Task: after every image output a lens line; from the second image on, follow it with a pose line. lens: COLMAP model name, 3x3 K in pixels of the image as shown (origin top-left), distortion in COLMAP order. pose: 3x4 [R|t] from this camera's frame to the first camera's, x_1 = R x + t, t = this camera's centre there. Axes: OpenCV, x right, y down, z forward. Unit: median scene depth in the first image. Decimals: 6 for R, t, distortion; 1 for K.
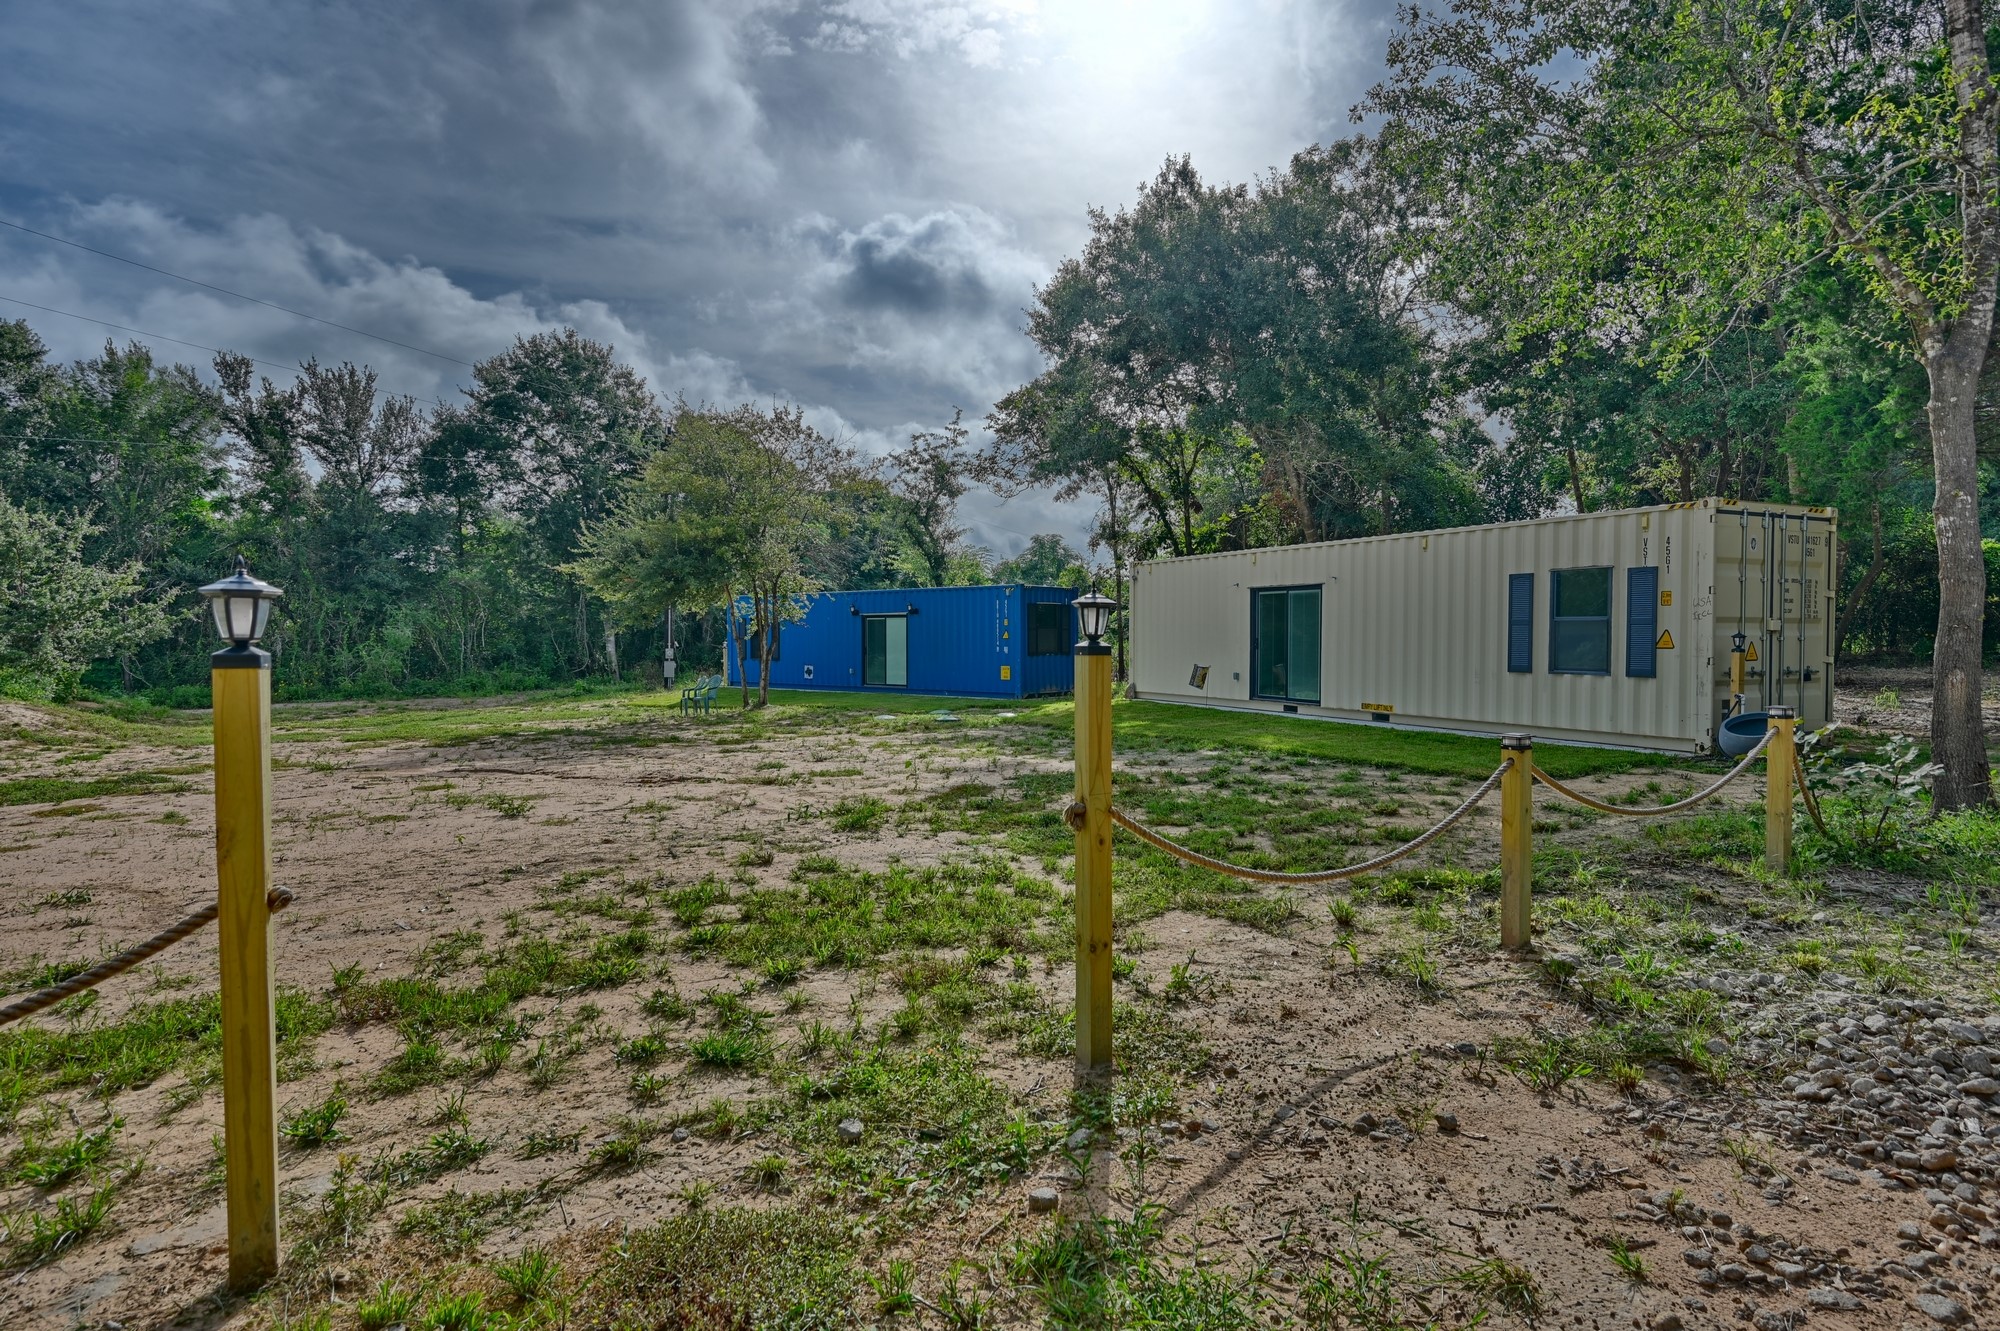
lens RADIAL K [[1088.0, 0, 1002.5], [0, 1088.0, 660.8], [0, 0, 1]] dist [-0.002239, 0.000869]
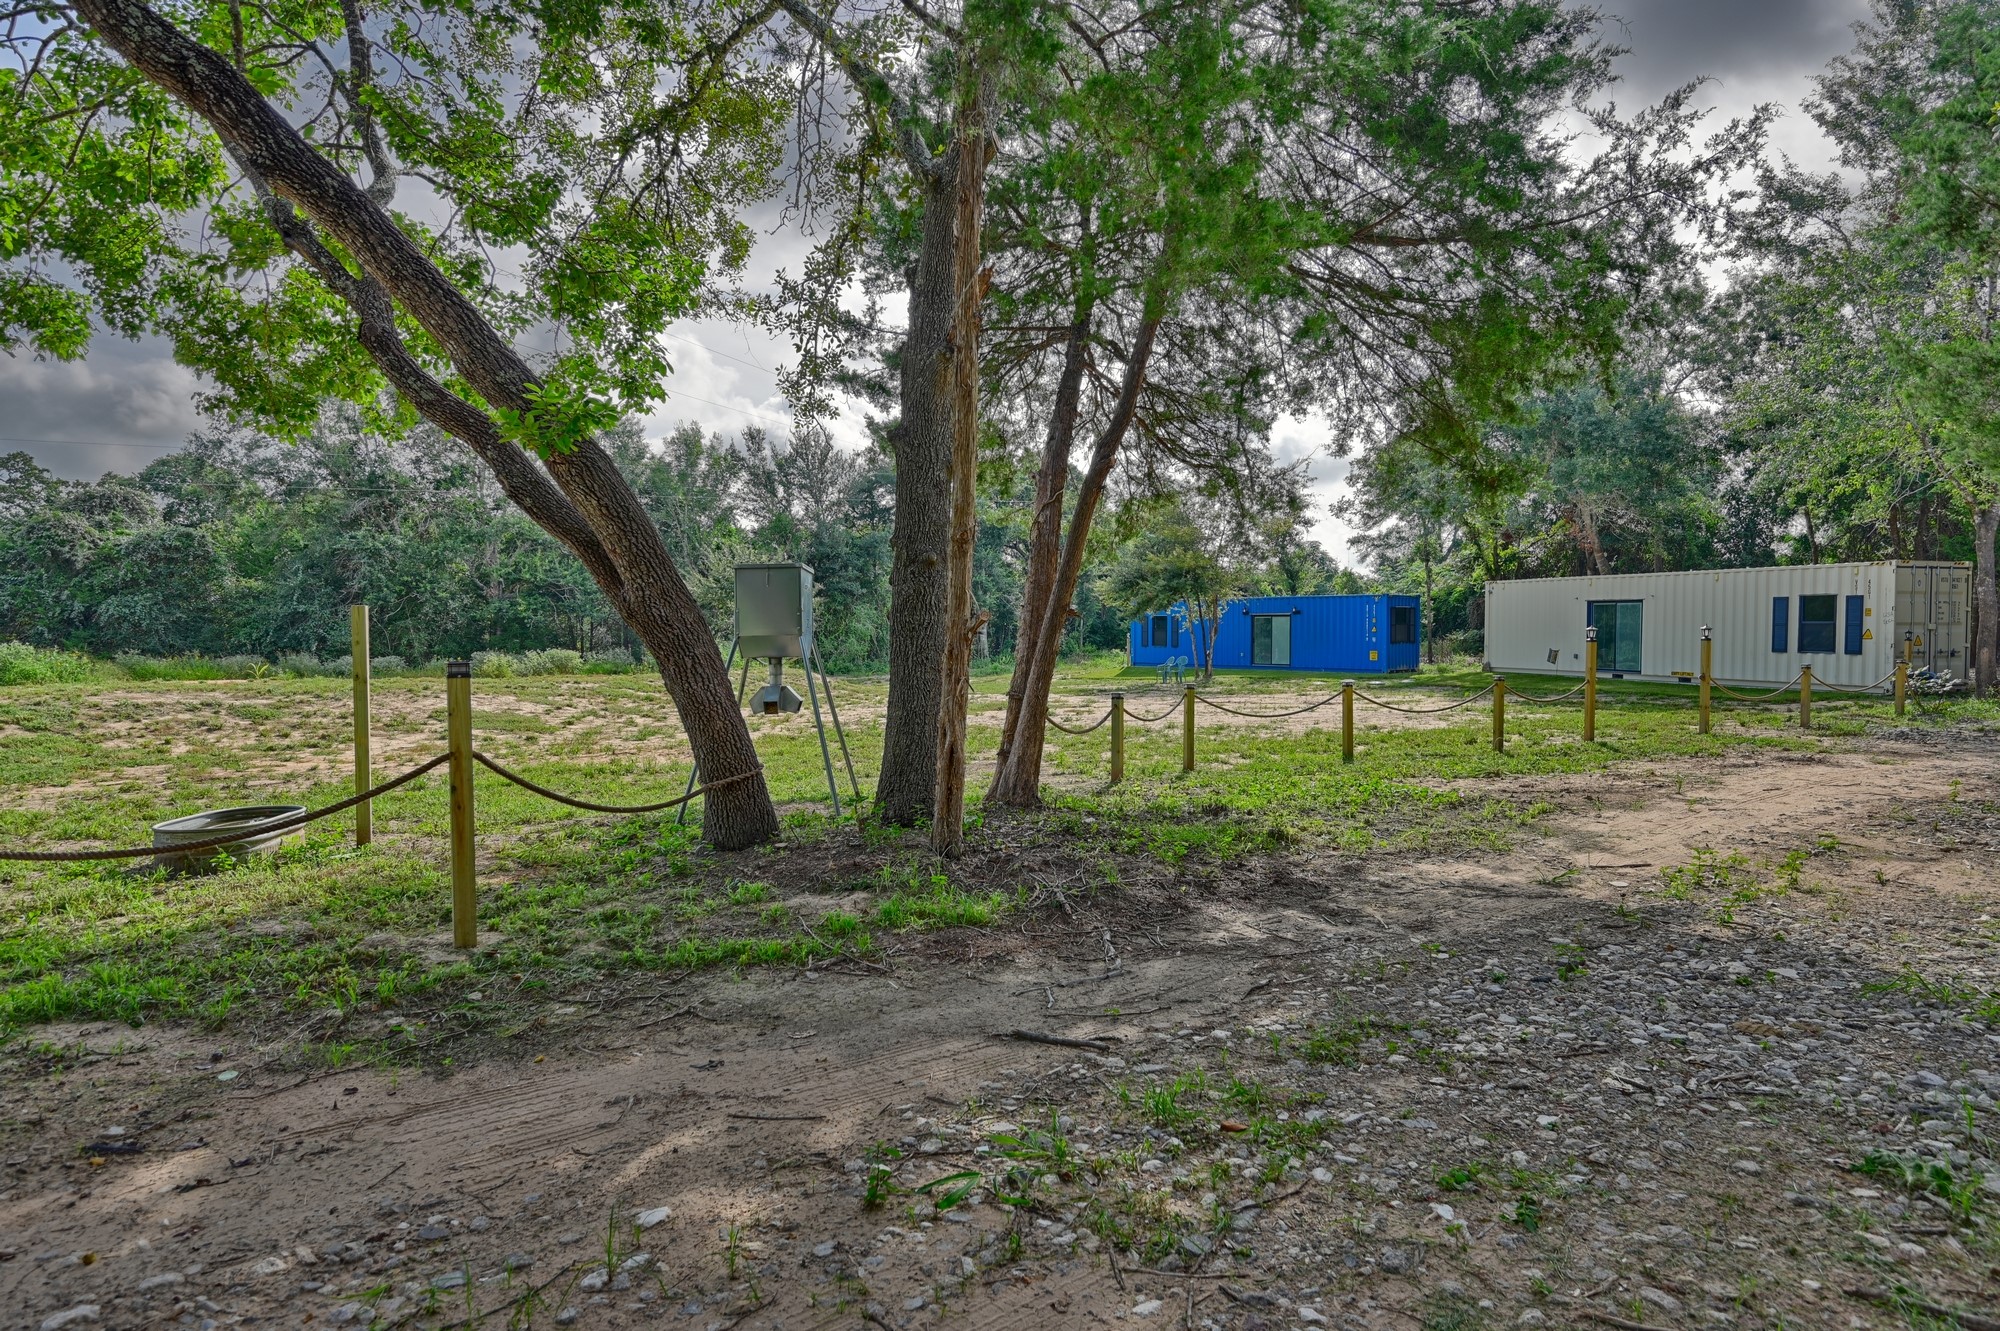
lens RADIAL K [[1088.0, 0, 998.2], [0, 1088.0, 664.8], [0, 0, 1]] dist [-0.002239, 0.000869]
pose [[0.989298, 0.006333, -0.145775, -0.534905], [-0.004619, 0.999916, 0.012088, 0.015749], [0.145839, -0.011285, 0.989244, -0.957299]]
